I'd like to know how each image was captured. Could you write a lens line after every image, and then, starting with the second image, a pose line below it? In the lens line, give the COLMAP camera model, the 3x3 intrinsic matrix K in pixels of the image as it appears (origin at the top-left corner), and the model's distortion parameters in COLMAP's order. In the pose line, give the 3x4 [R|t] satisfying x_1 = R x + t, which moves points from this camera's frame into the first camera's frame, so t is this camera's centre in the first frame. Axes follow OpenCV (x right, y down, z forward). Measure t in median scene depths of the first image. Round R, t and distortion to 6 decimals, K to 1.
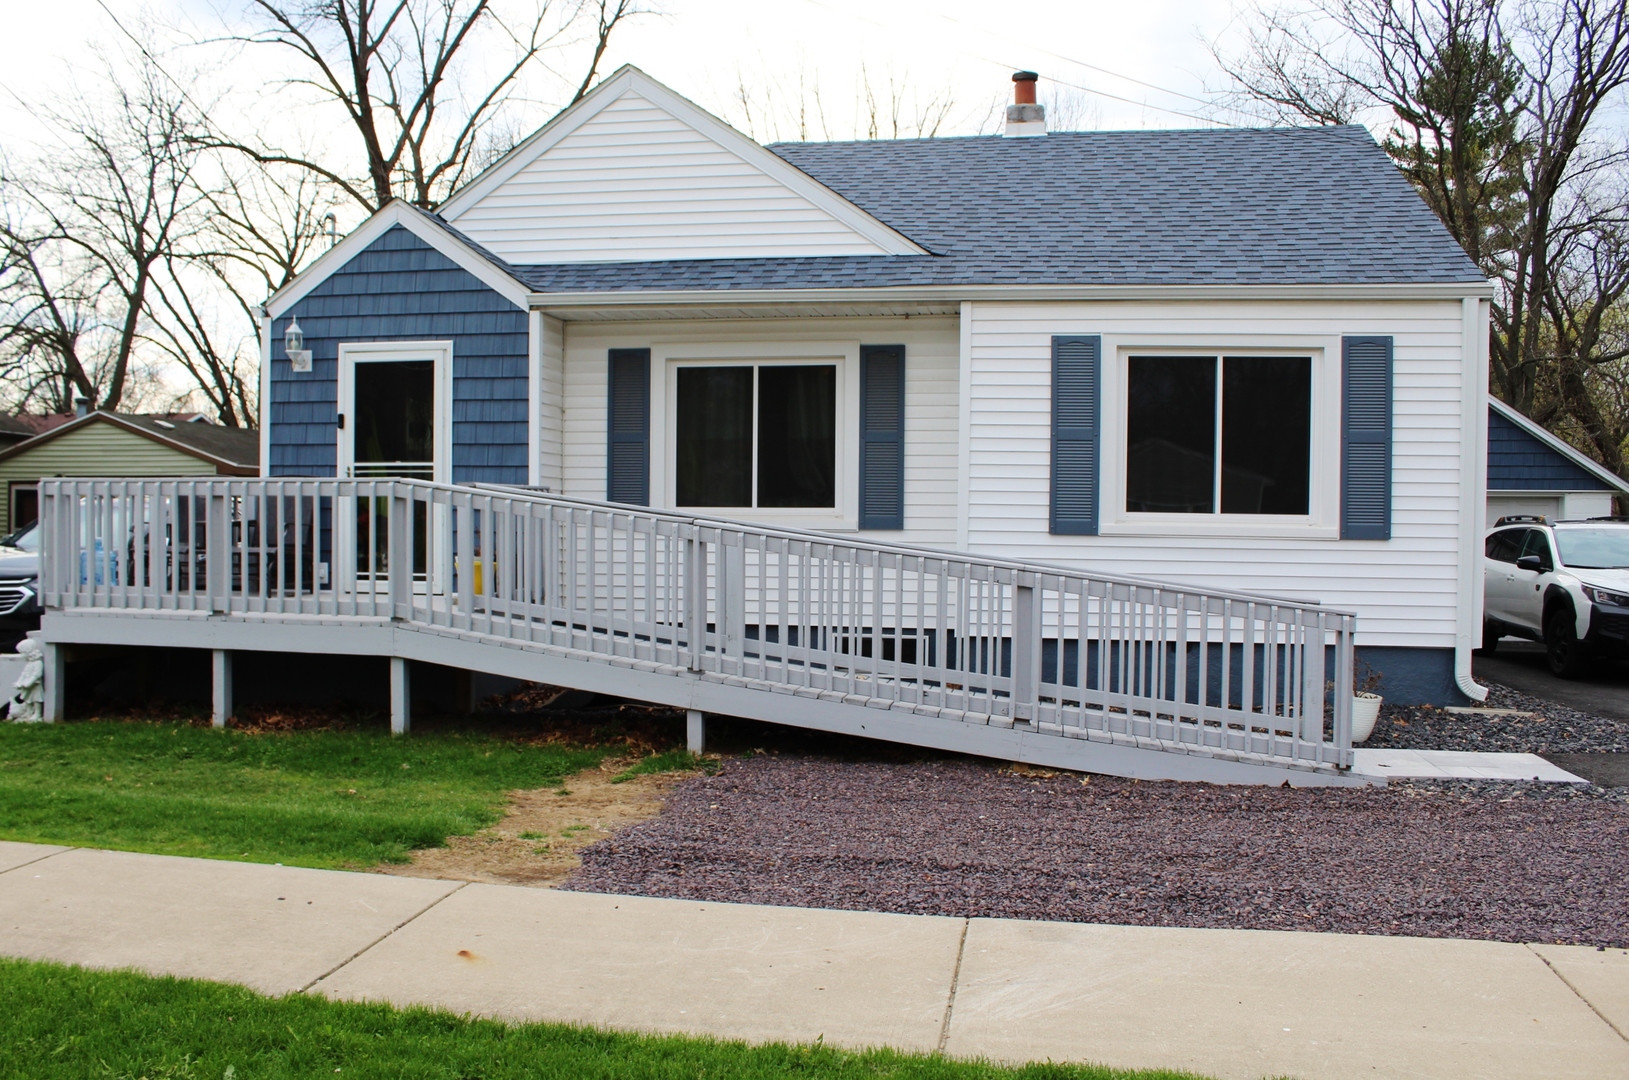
lens RADIAL K [[1359.1, 0, 806.7], [0, 1359.1, 560.0], [0, 0, 1]] dist [-0.159285, 0.131380]
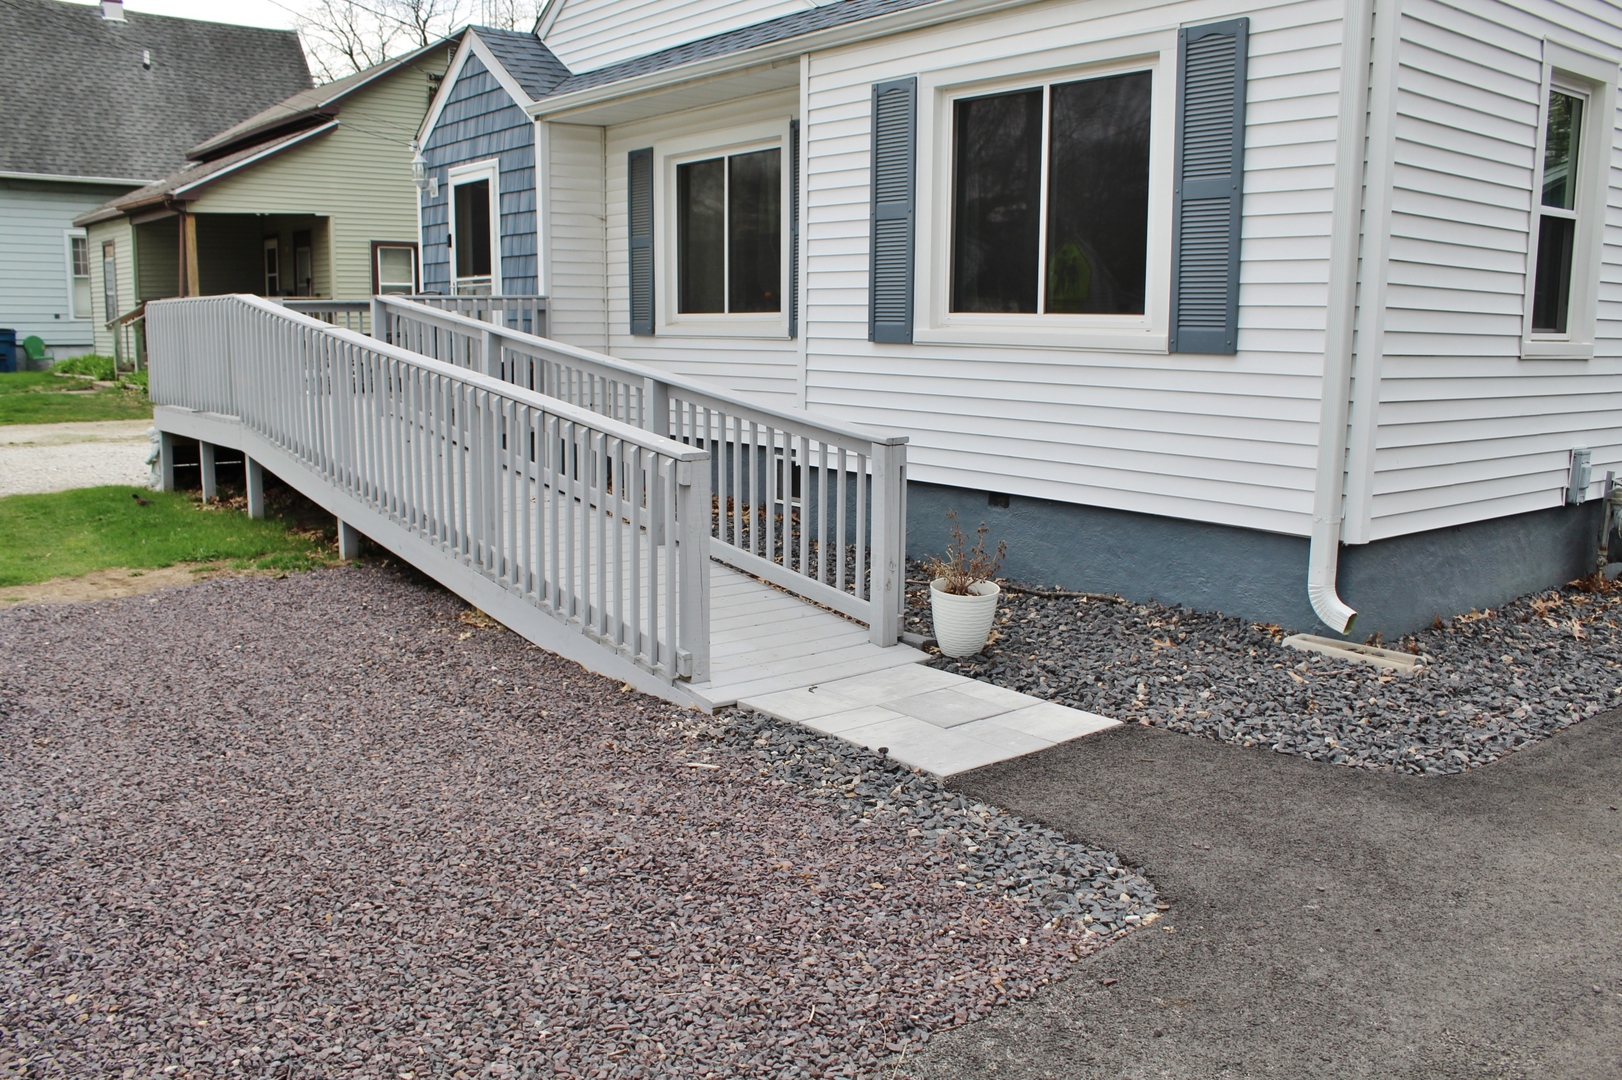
lens RADIAL K [[1353.2, 0, 803.2], [0, 1353.2, 559.9], [0, 0, 1]] dist [-0.159285, 0.131380]
pose [[0.755137, 0.107208, -0.646742, 0.628747], [-0.017312, 0.989455, 0.143805, -0.005559], [0.655338, -0.097396, 0.749030, 0.351736]]
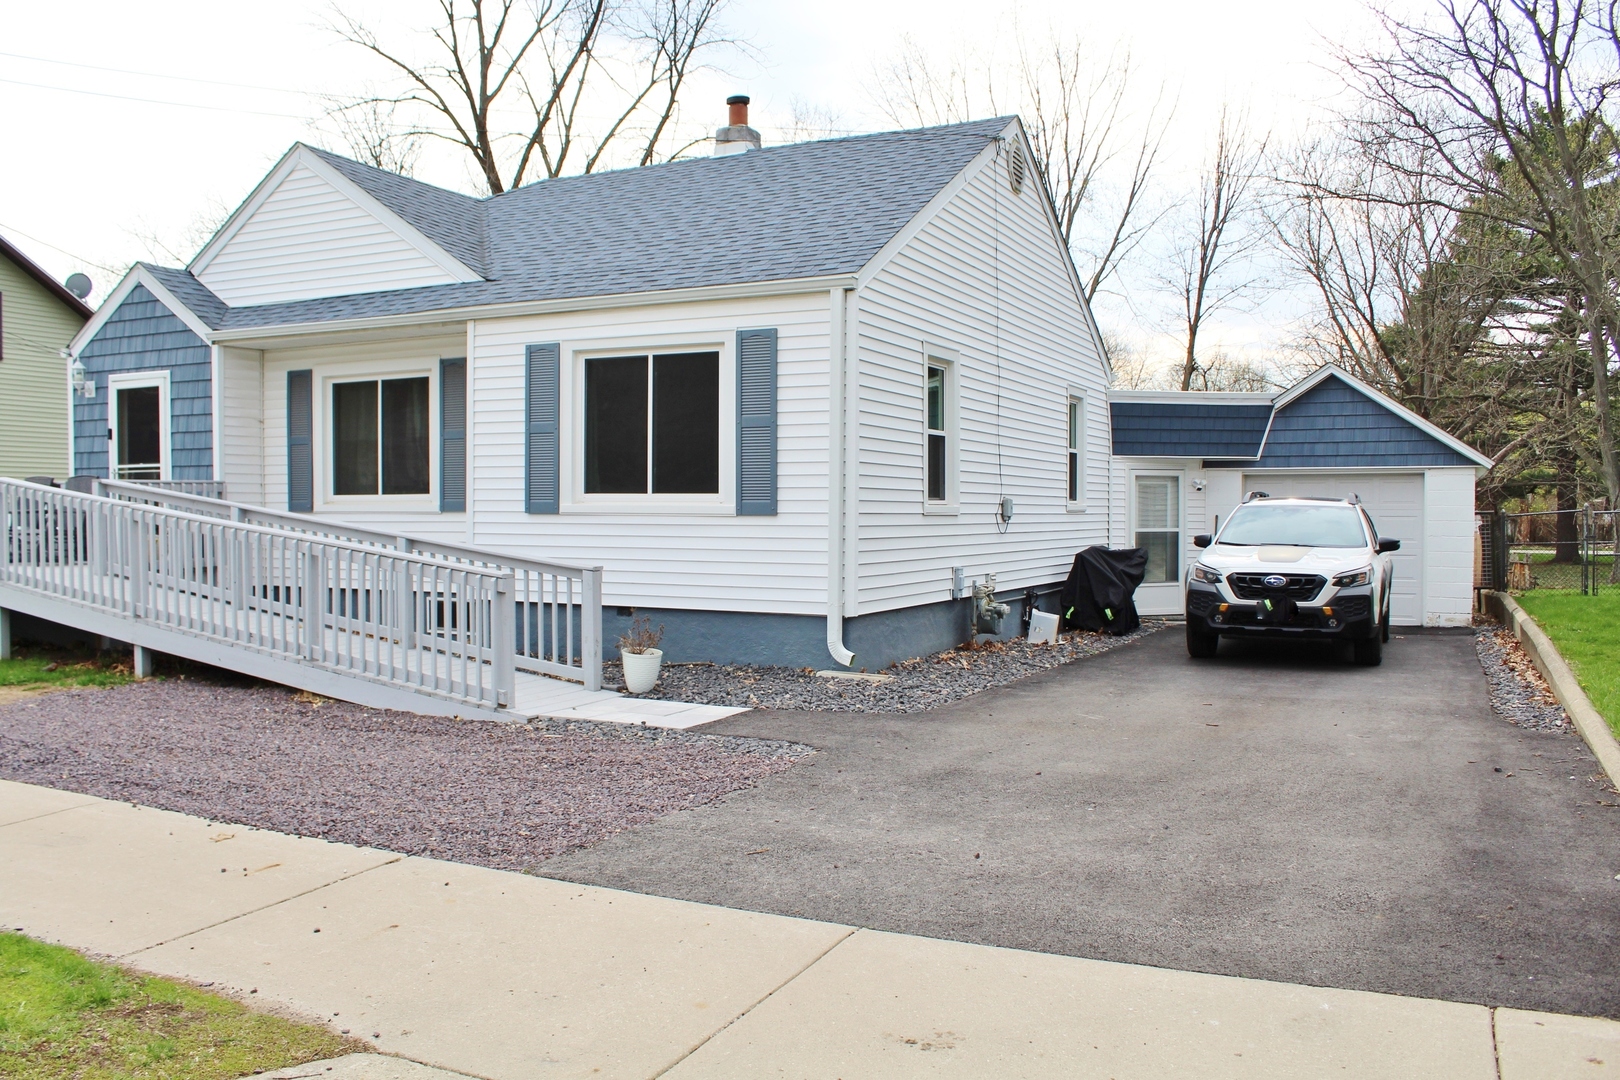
lens RADIAL K [[1351.6, 0, 802.2], [0, 1351.6, 559.9], [0, 0, 1]] dist [-0.159285, 0.131380]
pose [[0.960485, 0.002105, -0.278324, 0.691244], [0.000001, 0.999971, 0.007568, 0.011720], [0.278332, -0.007269, 0.960457, -0.055512]]
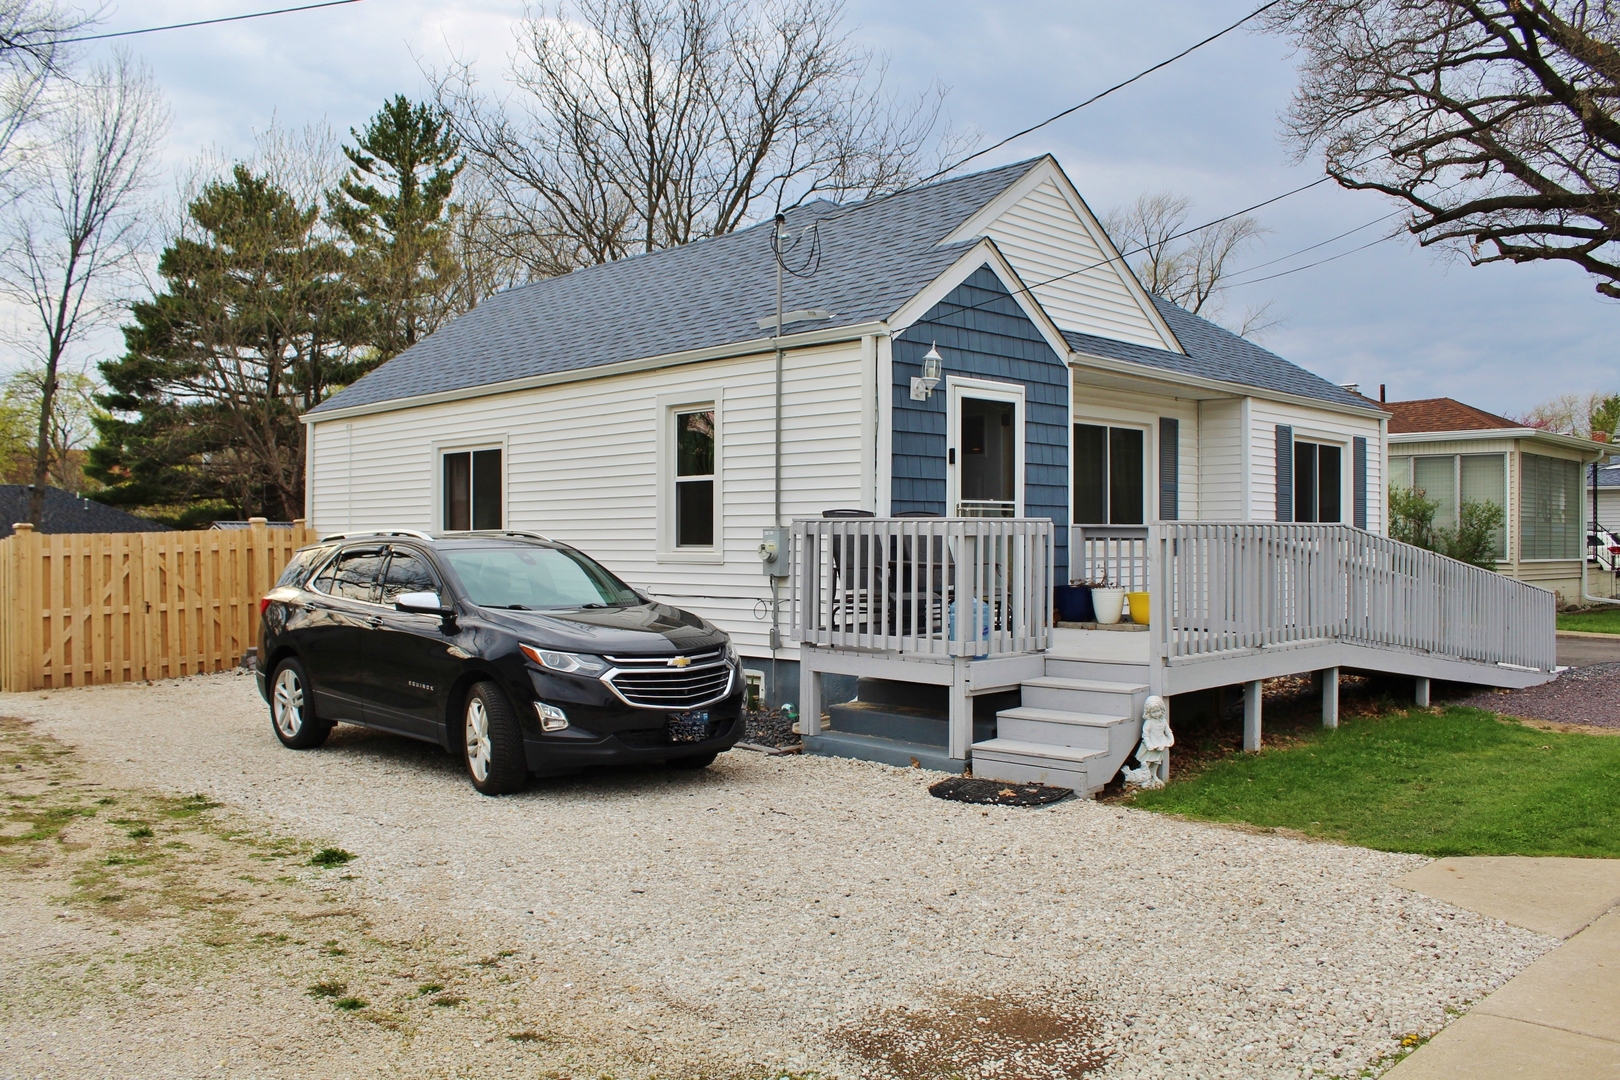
lens RADIAL K [[1351.6, 0, 802.2], [0, 1351.6, 559.9], [0, 0, 1]] dist [-0.159285, 0.131380]
pose [[0.577658, -0.023851, 0.815931, -1.245223], [0.031689, 0.999475, 0.006781, -0.040063], [-0.815664, 0.021939, 0.578110, 0.541088]]
